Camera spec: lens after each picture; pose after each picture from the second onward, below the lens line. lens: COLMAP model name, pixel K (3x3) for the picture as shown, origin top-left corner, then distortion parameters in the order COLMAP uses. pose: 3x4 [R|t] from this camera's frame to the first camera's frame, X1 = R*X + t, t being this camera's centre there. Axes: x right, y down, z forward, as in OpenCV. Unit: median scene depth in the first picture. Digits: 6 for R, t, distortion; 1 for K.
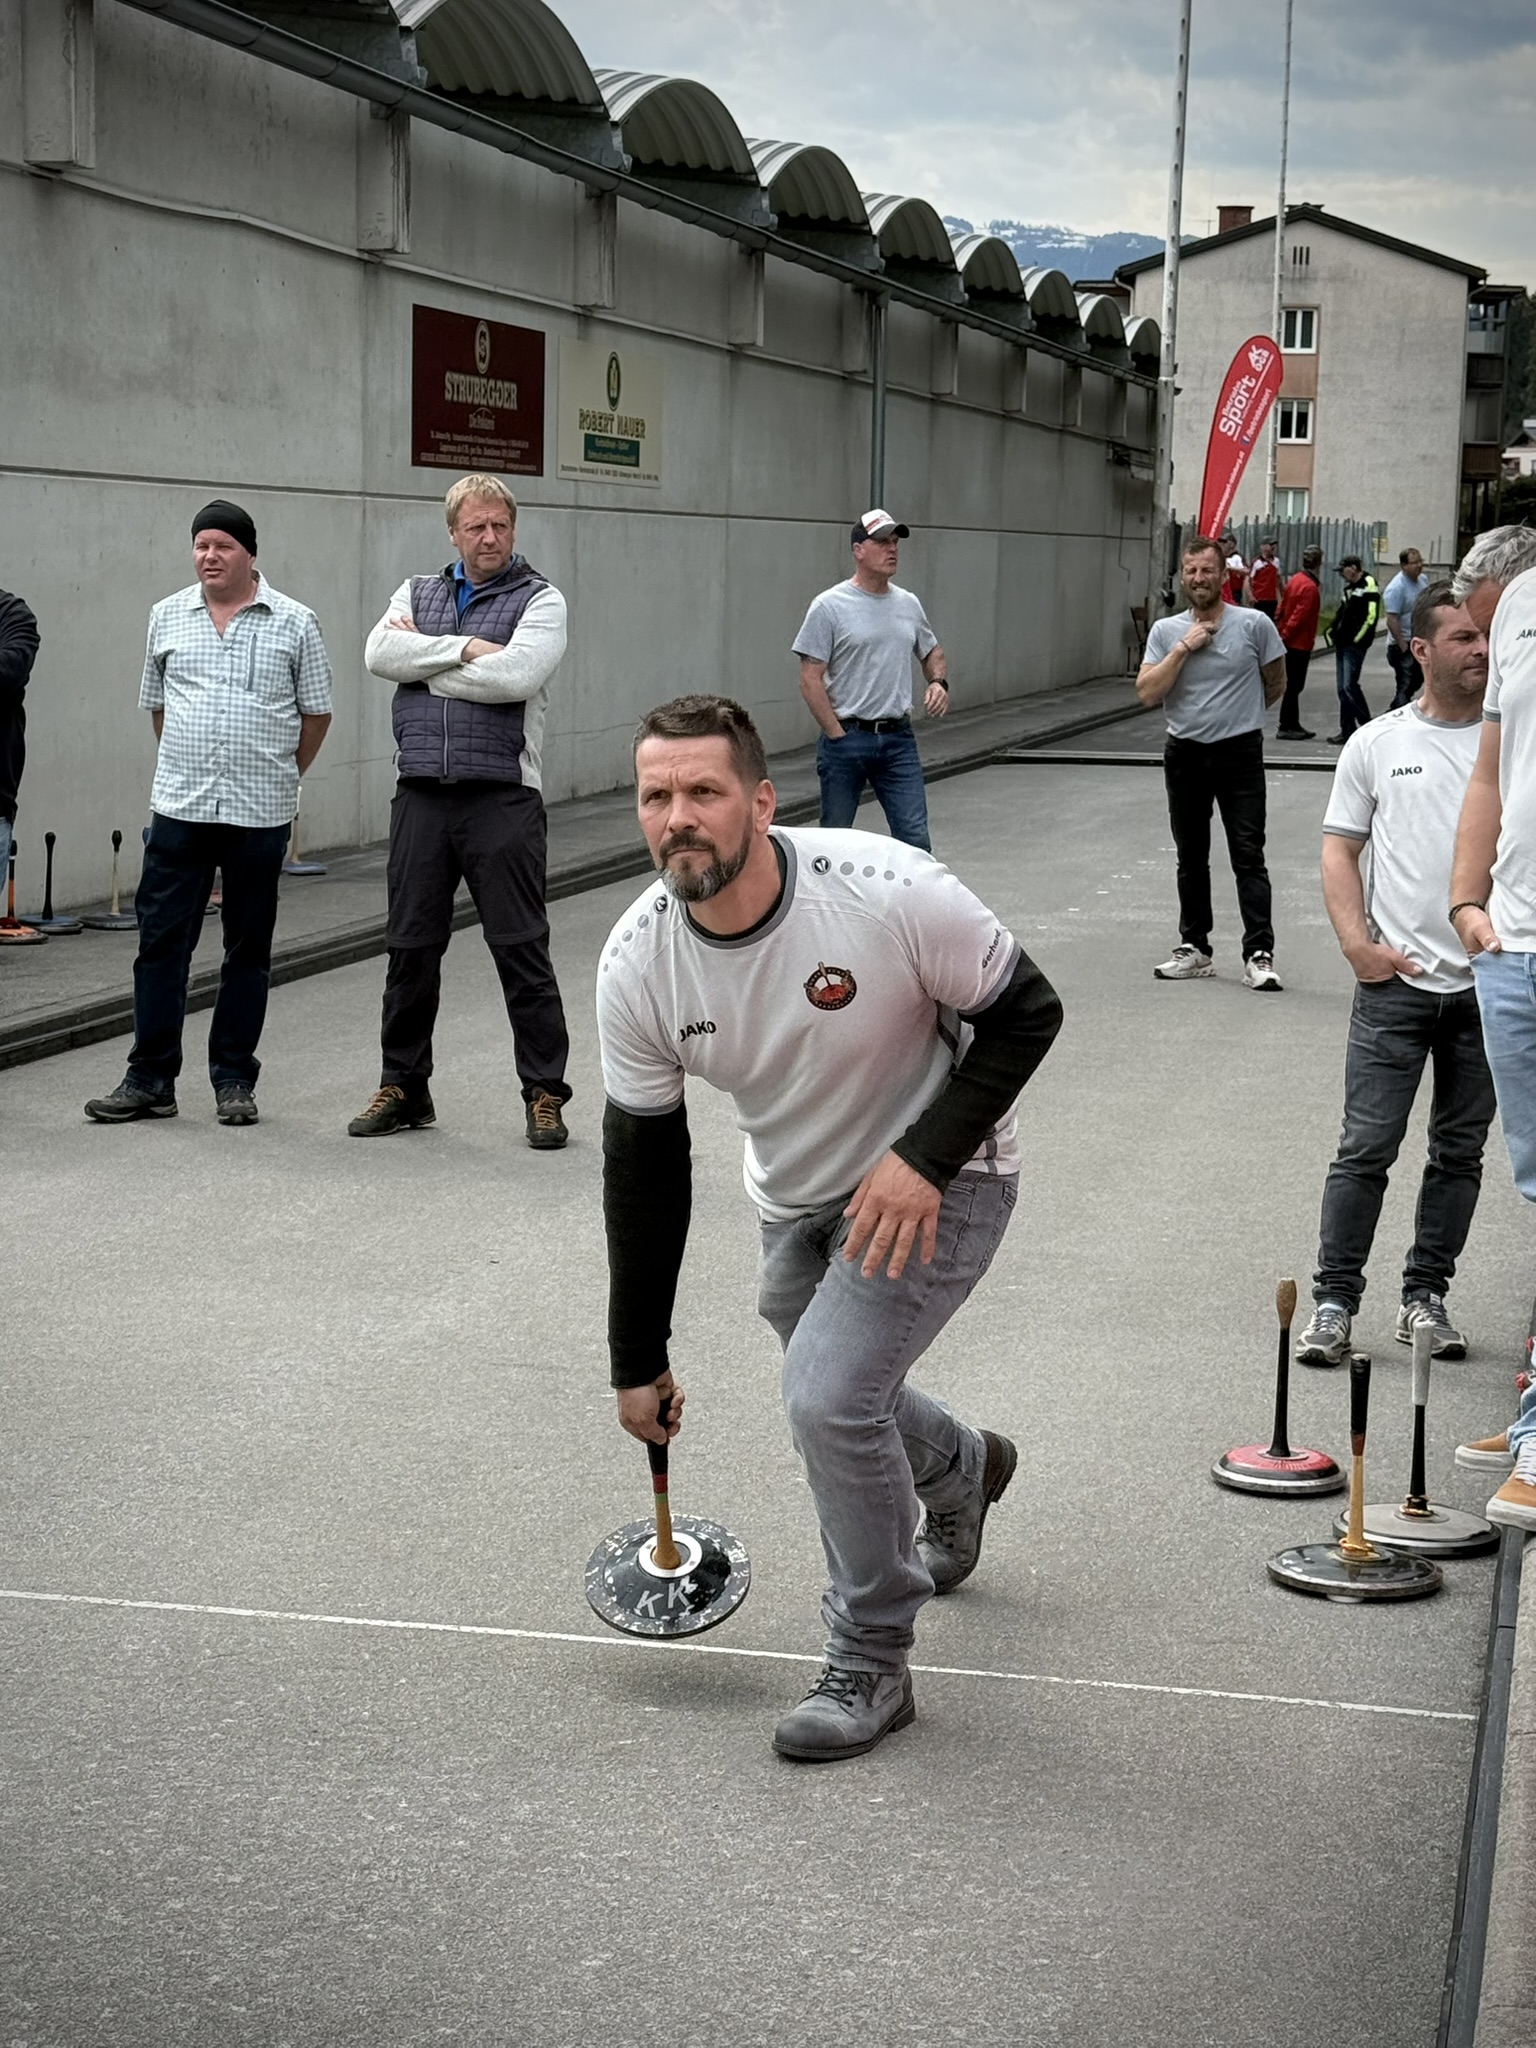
lens RADIAL K [[3909.6, 0, 720.9], [0, 3909.6, 1045.6], [0, 0, 1]] dist [0.186708, 0.000000]
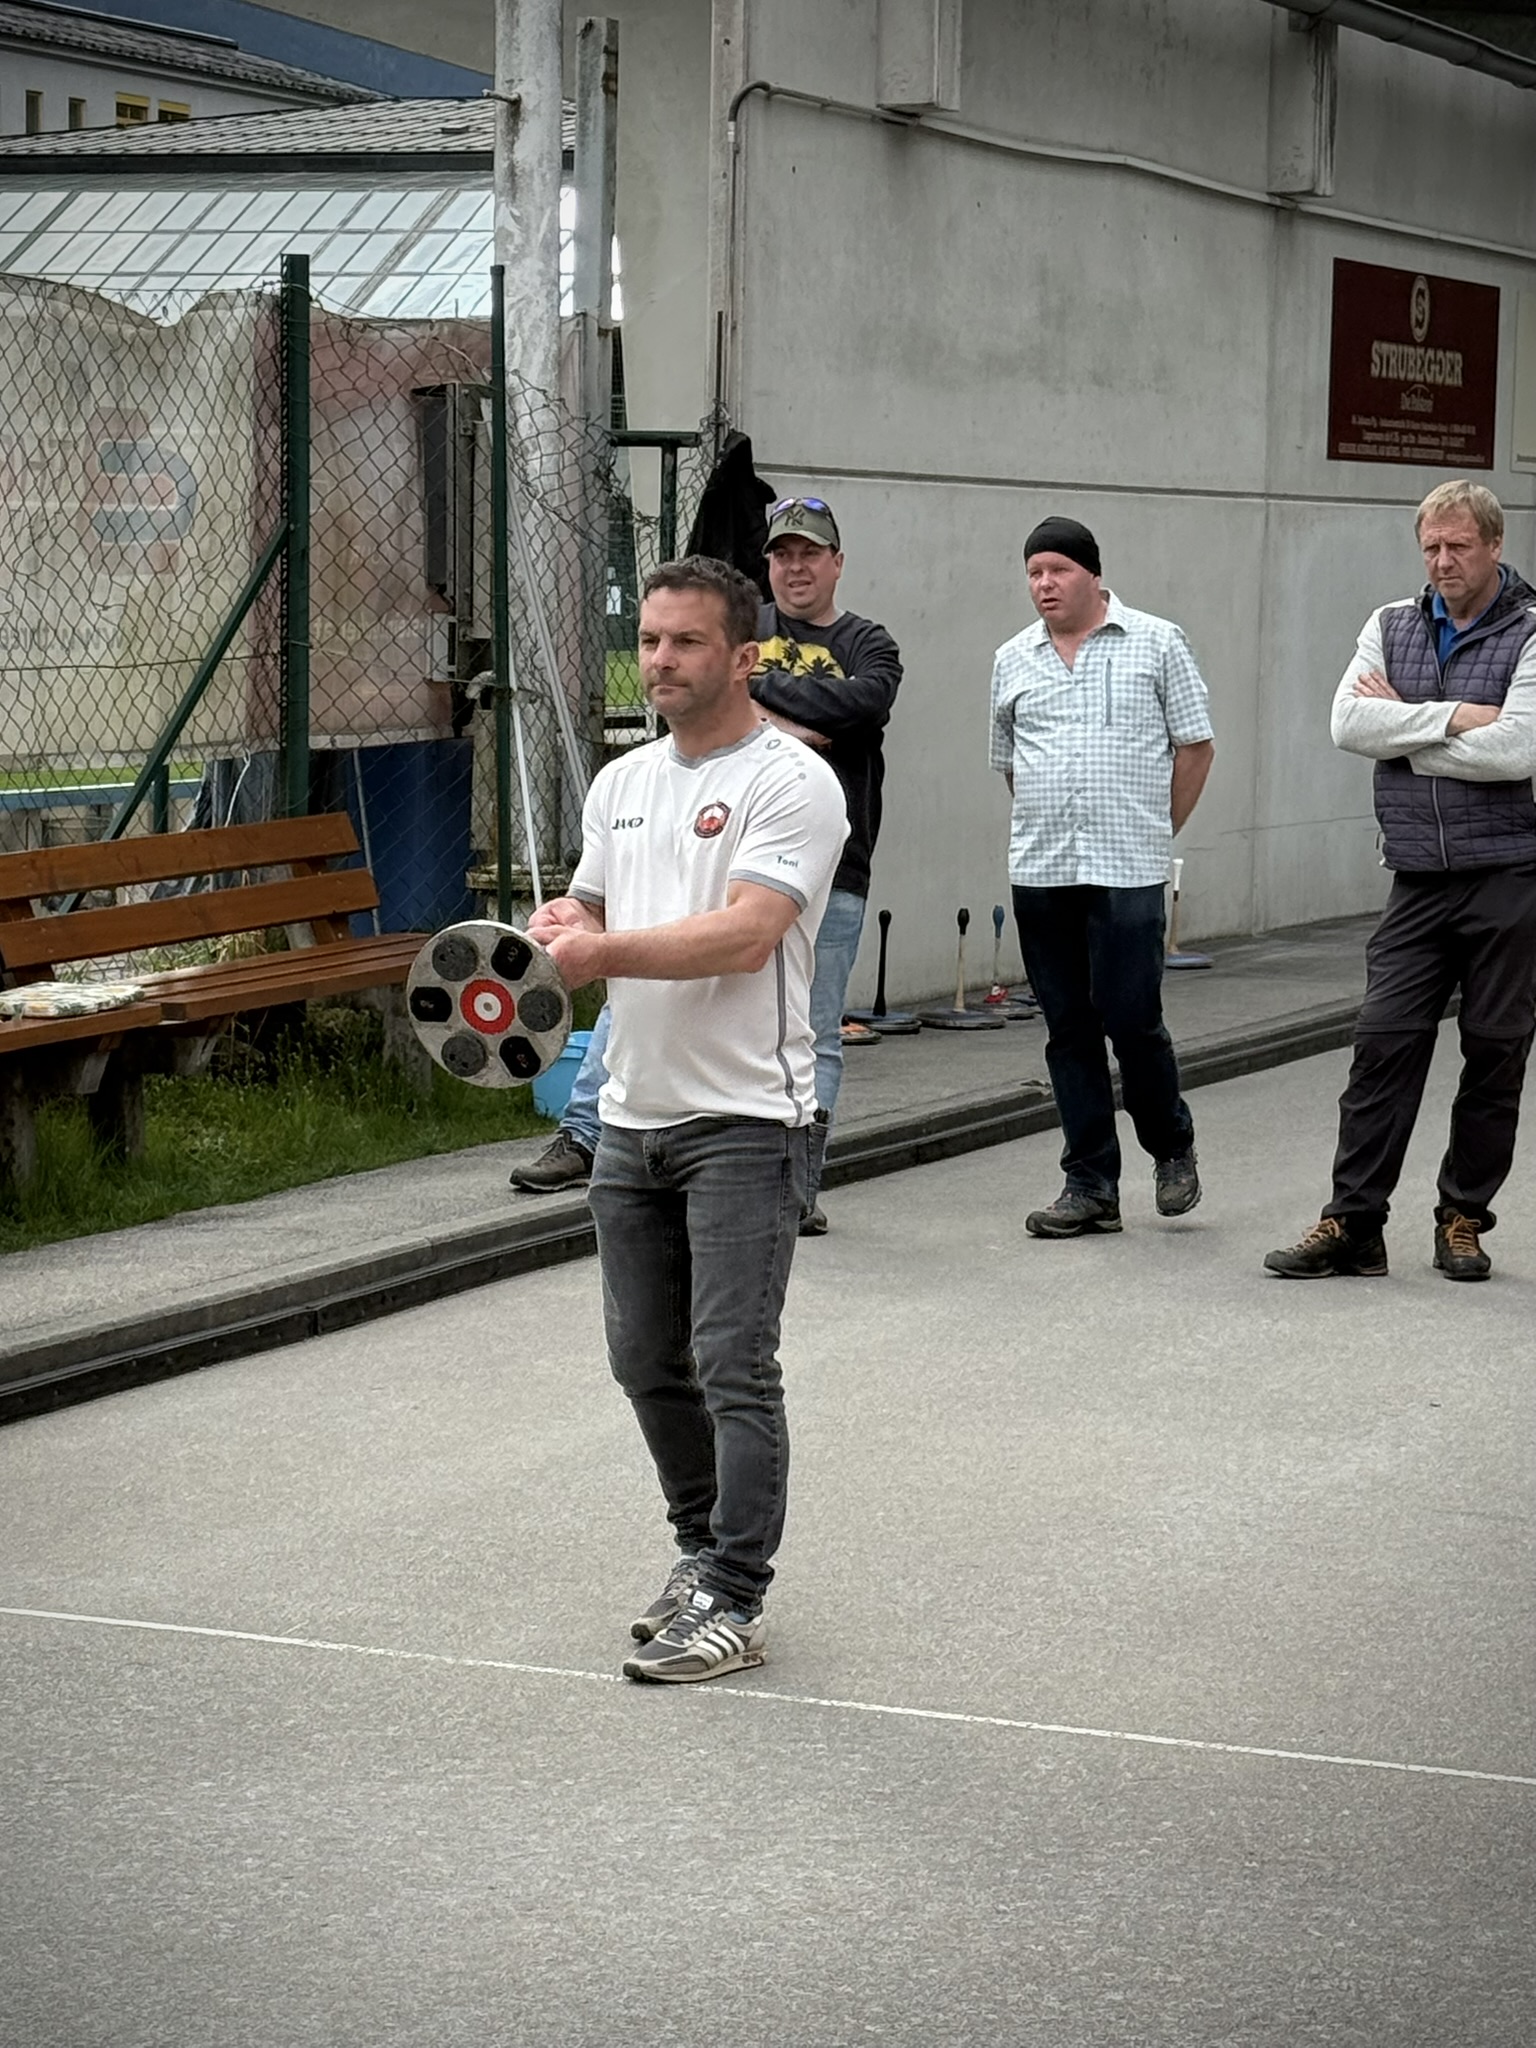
lens RADIAL K [[5222.4, 0, 735.2], [0, 5222.4, 1101.0], [0, 0, 1]] dist [0.146162, 0.000000]
pose [[0.982957, 0.013753, -0.183321, -0.000183], [-0.018178, 0.999582, -0.022482, 0.012760], [0.182935, 0.025431, 0.982796, -0.094591]]
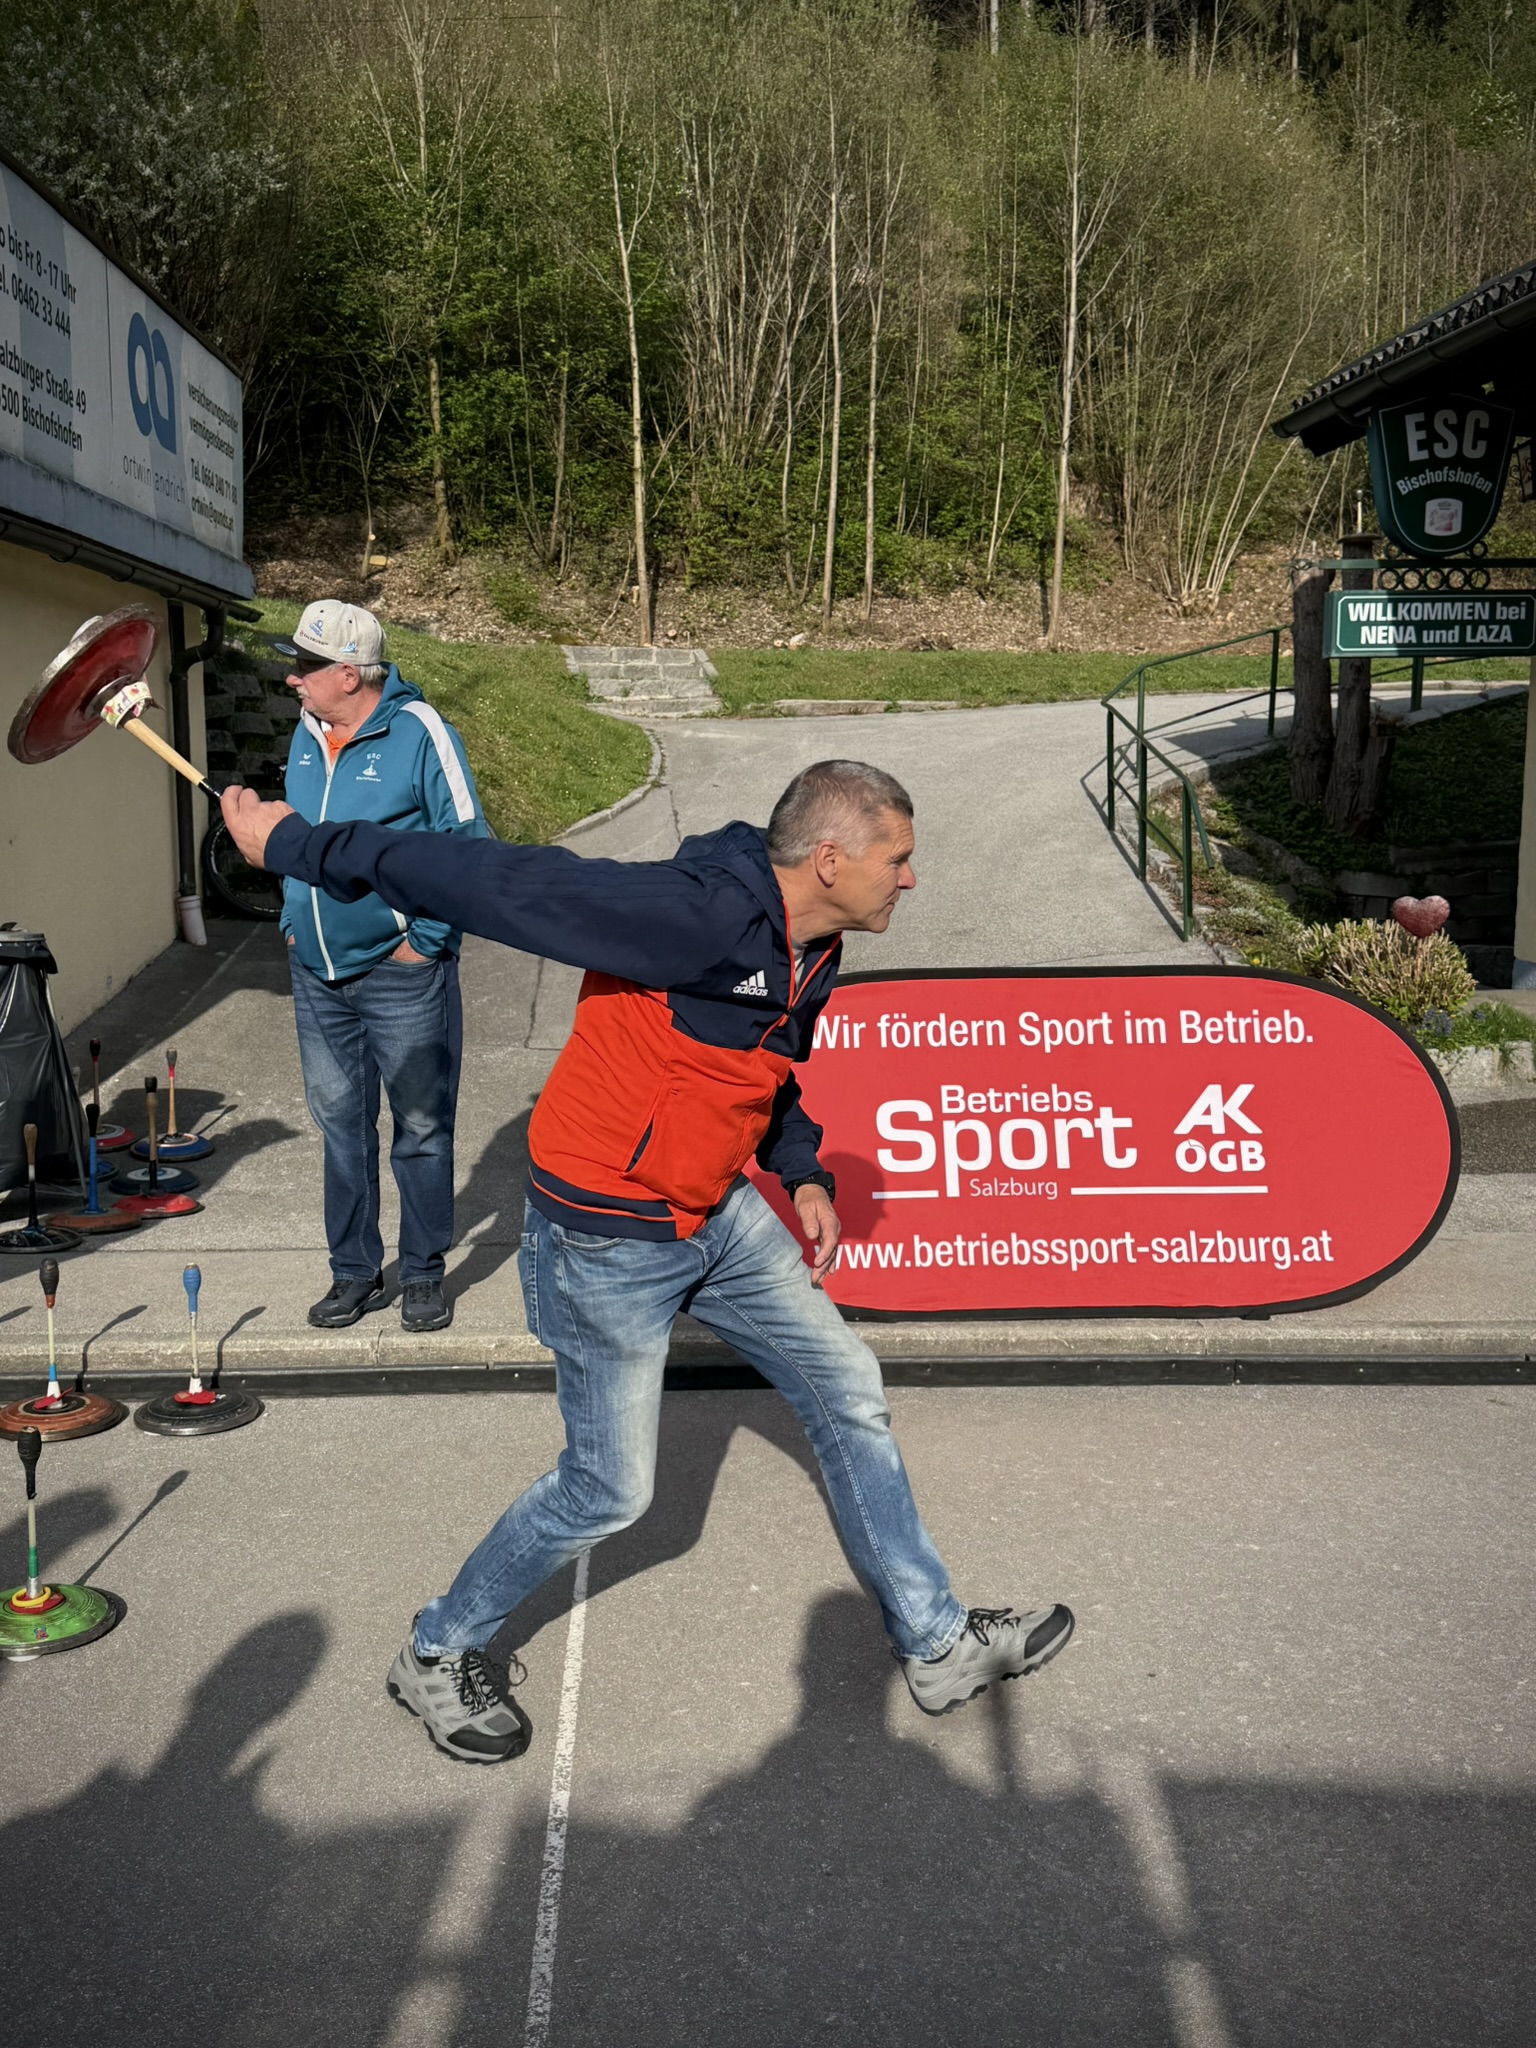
lens RADIAL K [[2113.4, 0, 764.2], [0, 2113.4, 1021.3], [0, 0, 1]] dist [0.074244, 0.000000]
pose [[-0.271338, -0.161192, 0.948890, -0.287756], [0.114575, 0.973457, 0.198128, -0.066442], [-0.955640, 0.162479, -0.245667, 0.503809]]
